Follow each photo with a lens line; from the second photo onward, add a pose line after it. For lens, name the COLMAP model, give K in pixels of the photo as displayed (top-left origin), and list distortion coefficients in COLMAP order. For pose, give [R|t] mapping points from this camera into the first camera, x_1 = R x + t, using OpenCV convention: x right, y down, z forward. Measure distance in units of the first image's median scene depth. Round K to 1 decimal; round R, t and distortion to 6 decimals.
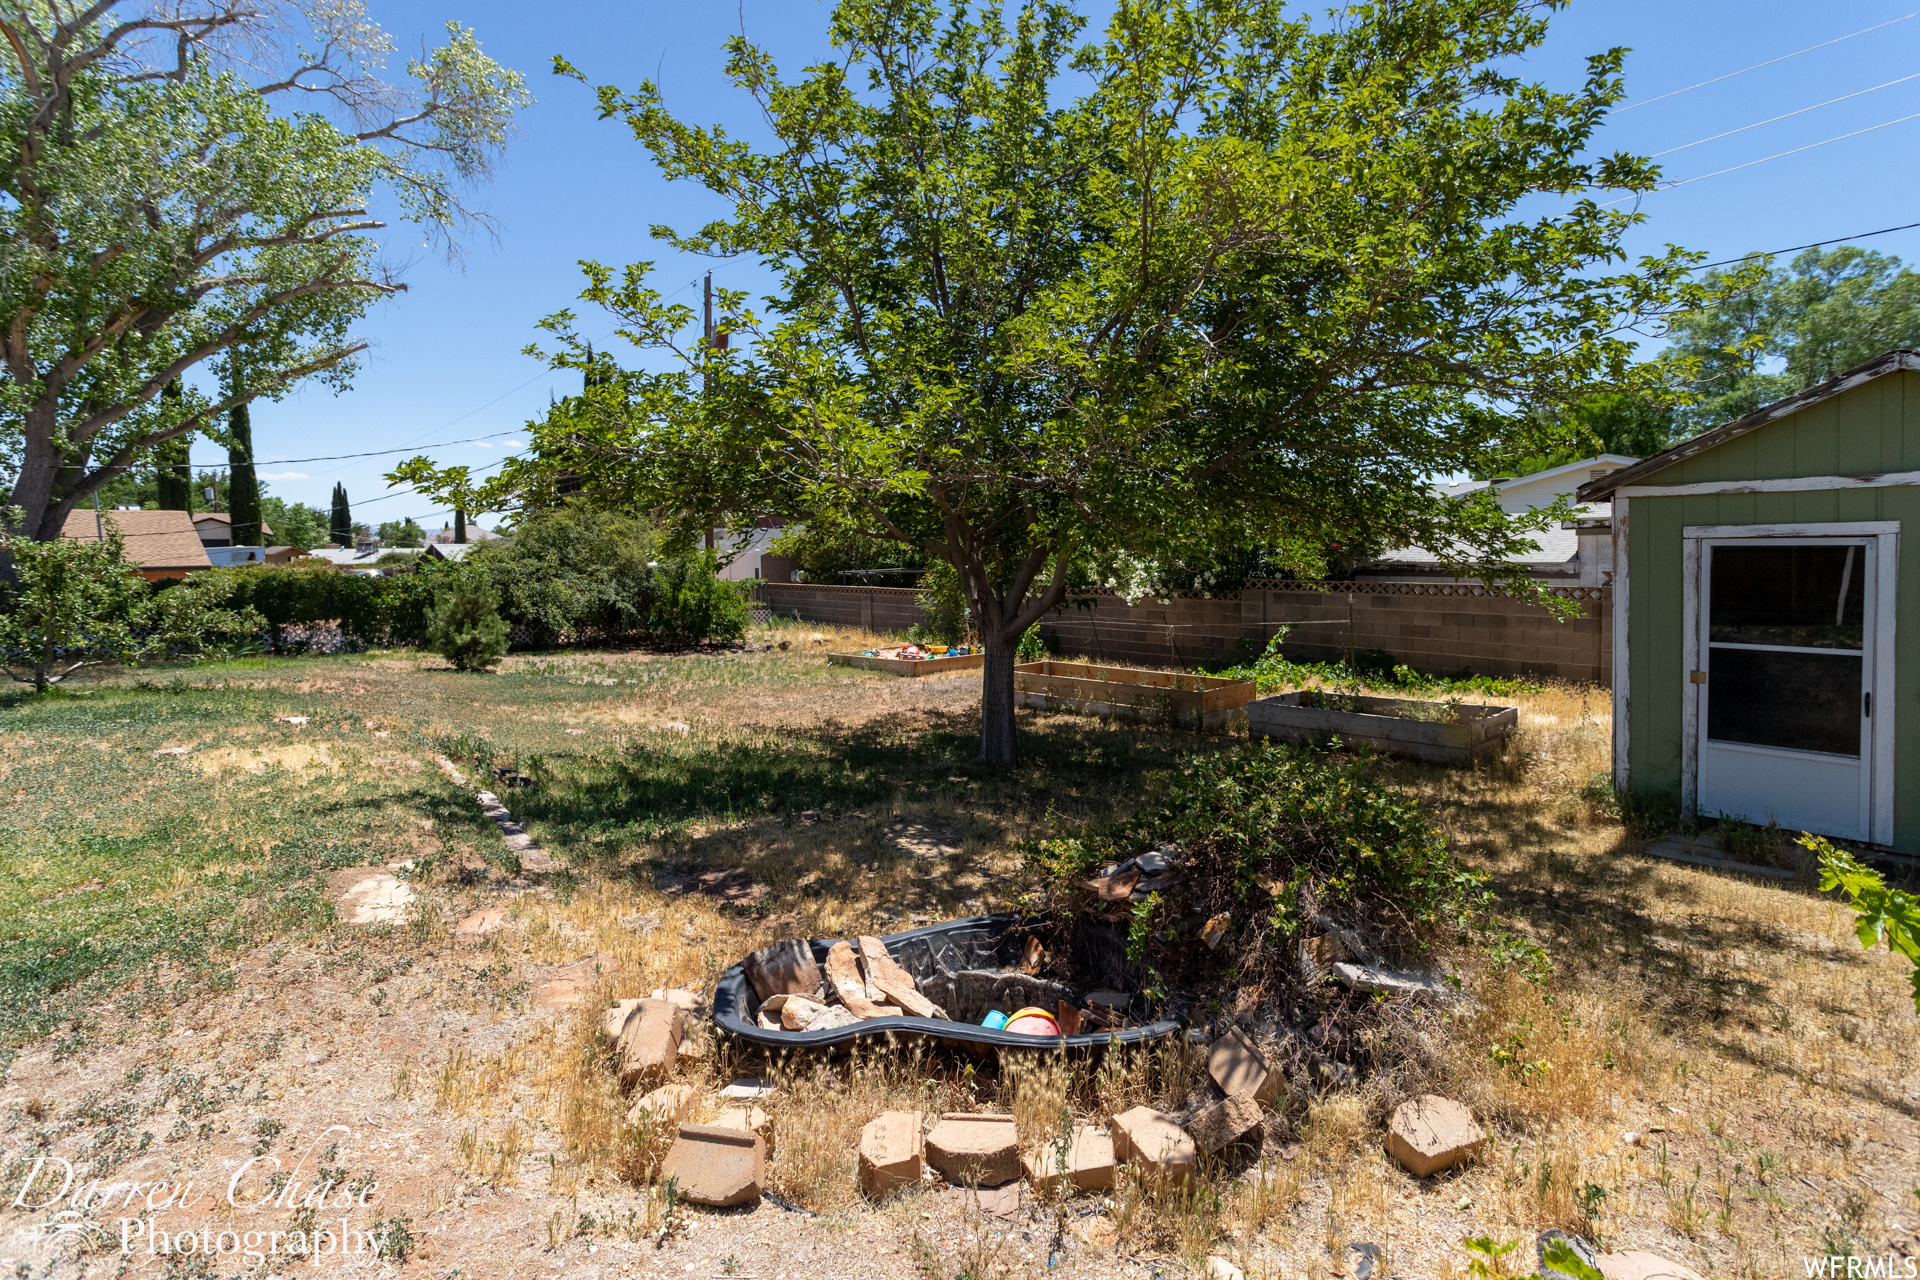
lens RADIAL K [[943.5, 0, 948.3], [0, 943.5, 585.4], [0, 0, 1]] dist [0.003841, 0.002010]
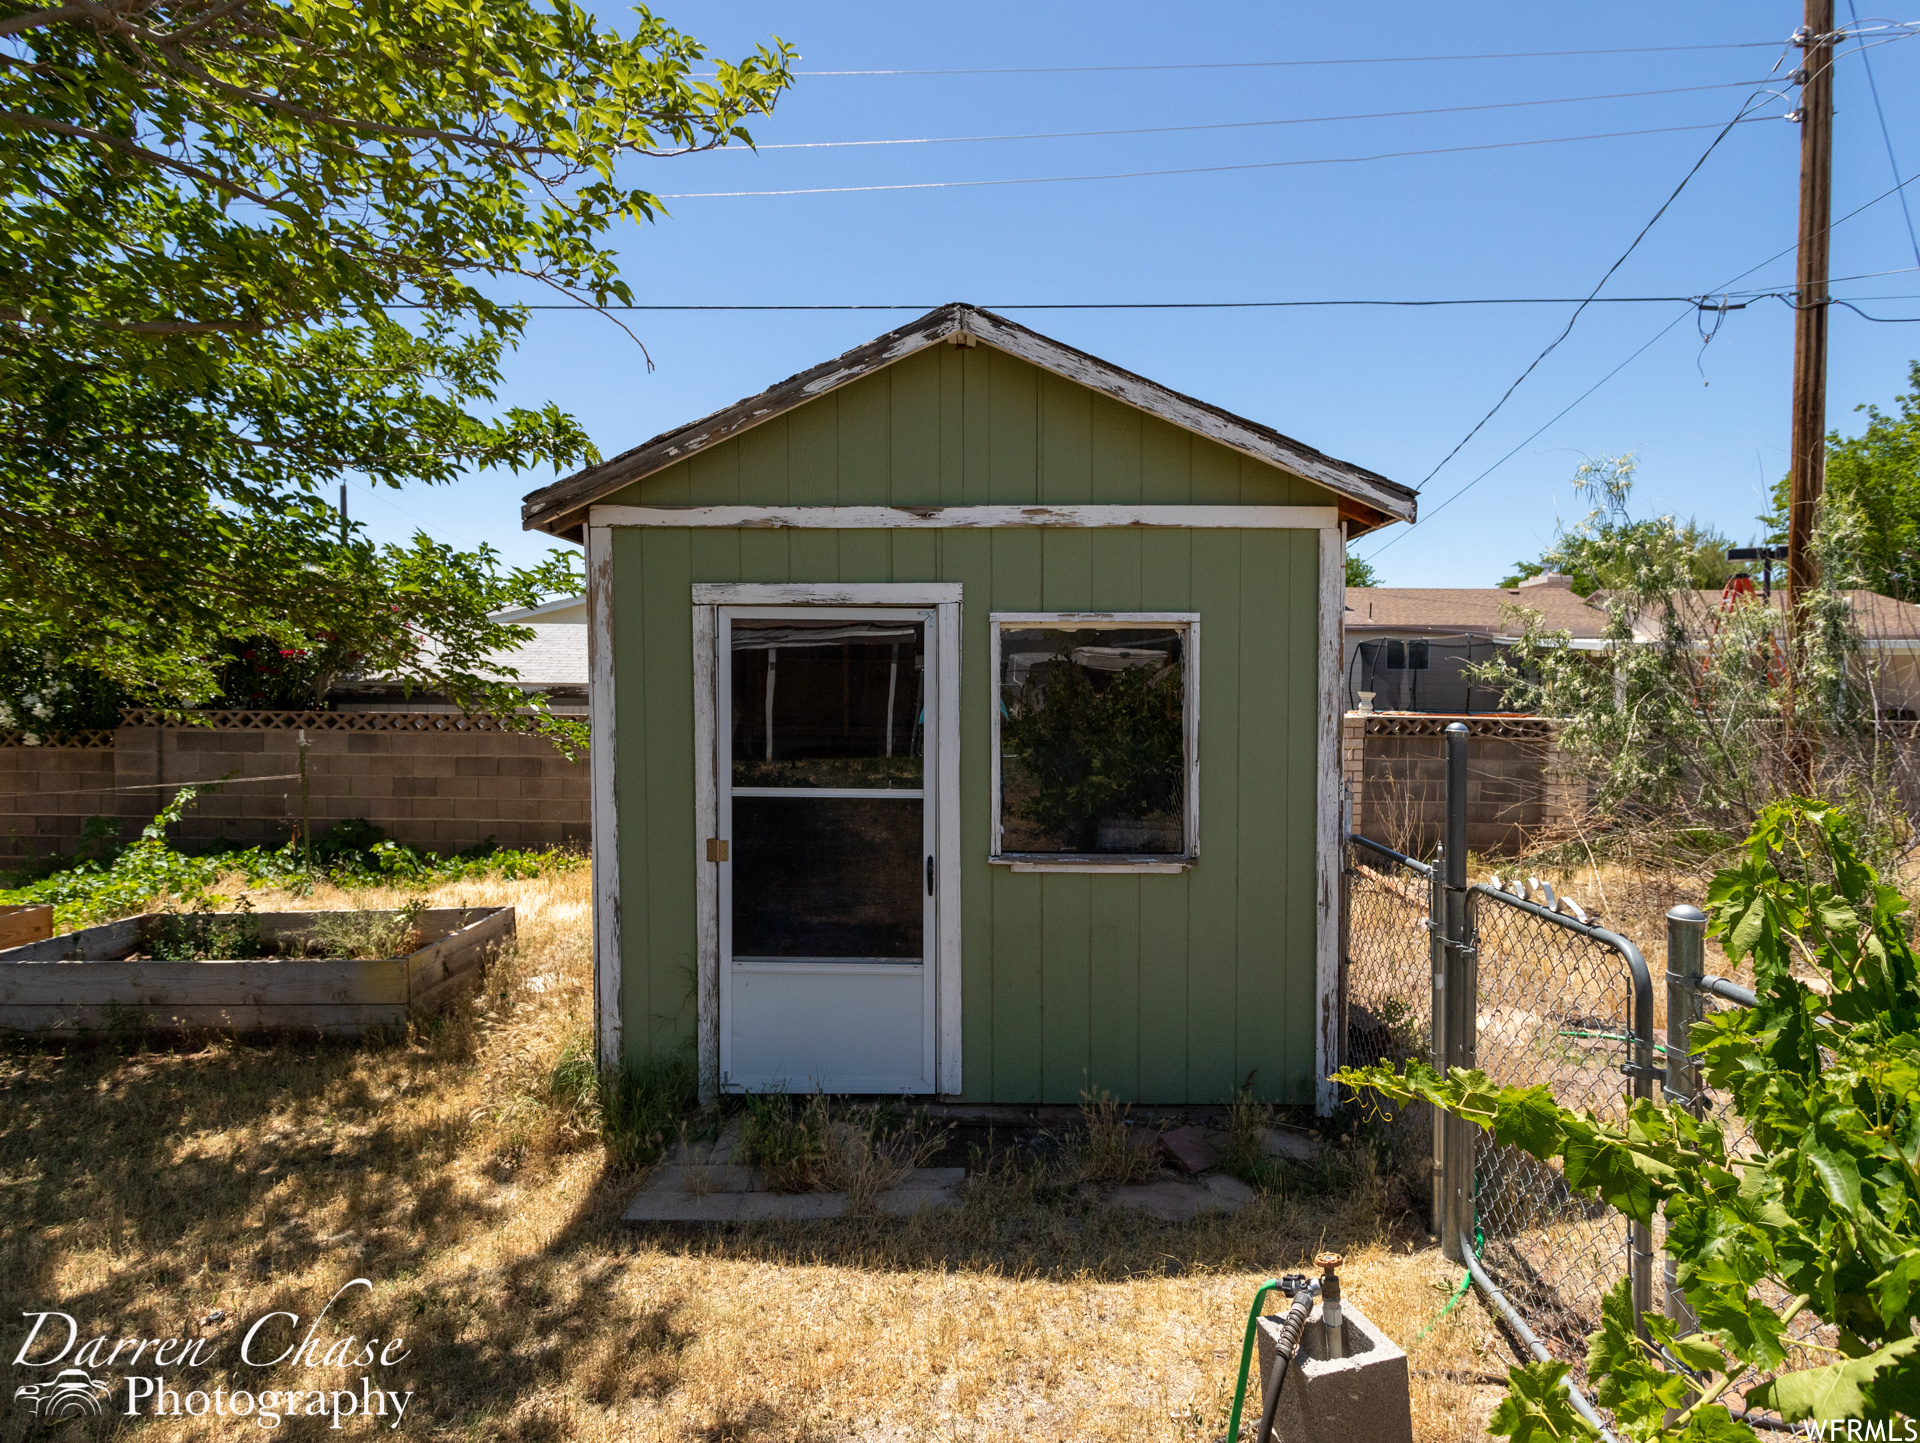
lens RADIAL K [[924.2, 0, 960.0], [0, 924.2, 732.6], [0, 0, 1]] dist [-0.000329, 0.000031]
pose [[0.674044, -0.011511, 0.738602, 0.483012], [0.014891, 0.999887, 0.001994, 0.027540], [-0.738541, 0.009655, 0.674139, 0.519946]]
